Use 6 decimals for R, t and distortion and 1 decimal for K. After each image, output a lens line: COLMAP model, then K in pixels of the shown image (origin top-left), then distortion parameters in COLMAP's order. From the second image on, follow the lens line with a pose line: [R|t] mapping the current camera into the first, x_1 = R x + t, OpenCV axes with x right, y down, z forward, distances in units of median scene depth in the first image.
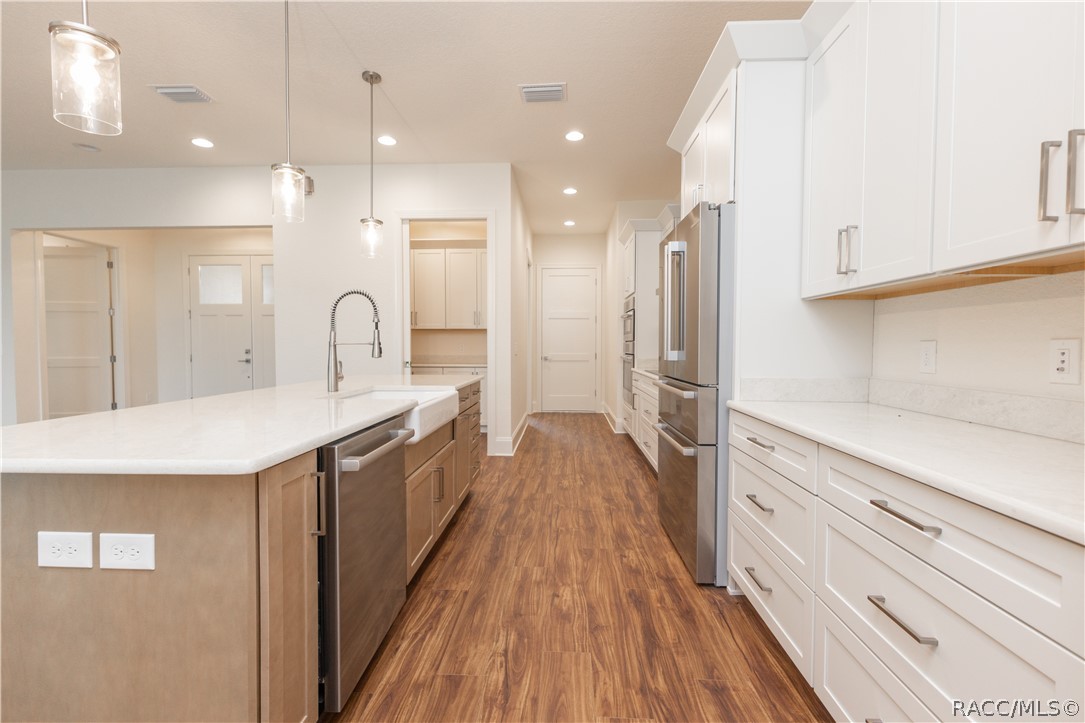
lens RADIAL K [[466.9, 0, 542.5], [0, 466.9, 361.5], [0, 0, 1]] dist [0.003355, 0.000646]
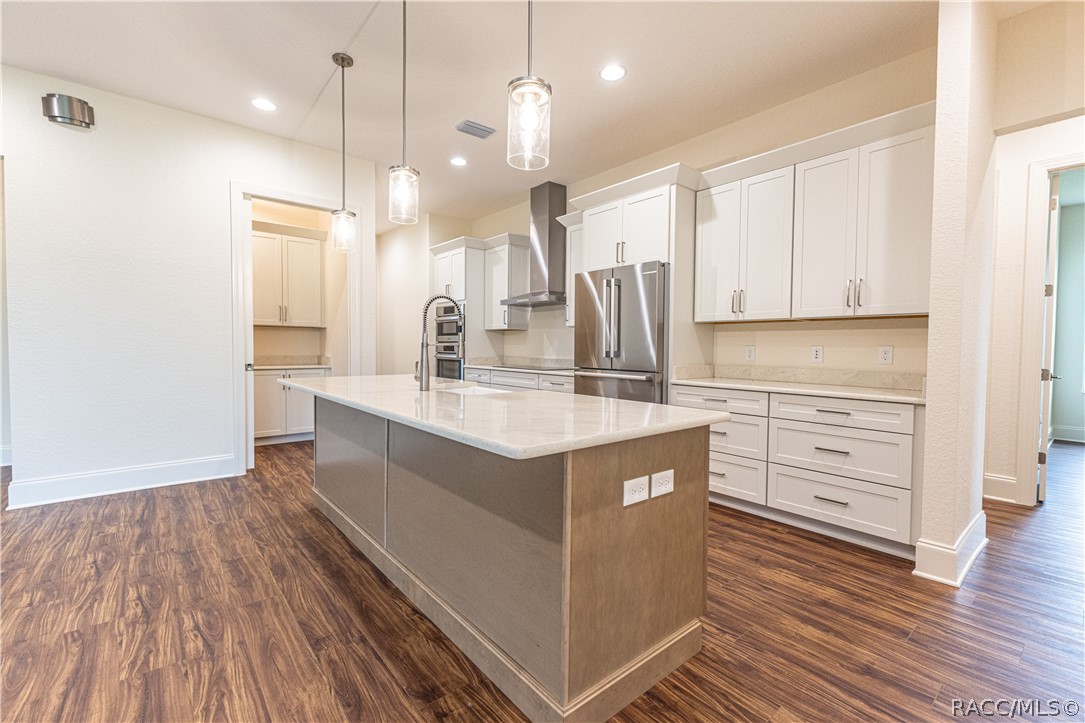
lens RADIAL K [[466.9, 0, 542.5], [0, 466.9, 361.5], [0, 0, 1]] dist [0.003355, 0.000646]
pose [[0.733213, -0.019623, 0.679716, -1.085678], [0.018483, 0.999789, 0.008926, -0.007328], [-0.679748, 0.006018, 0.733421, 0.069631]]
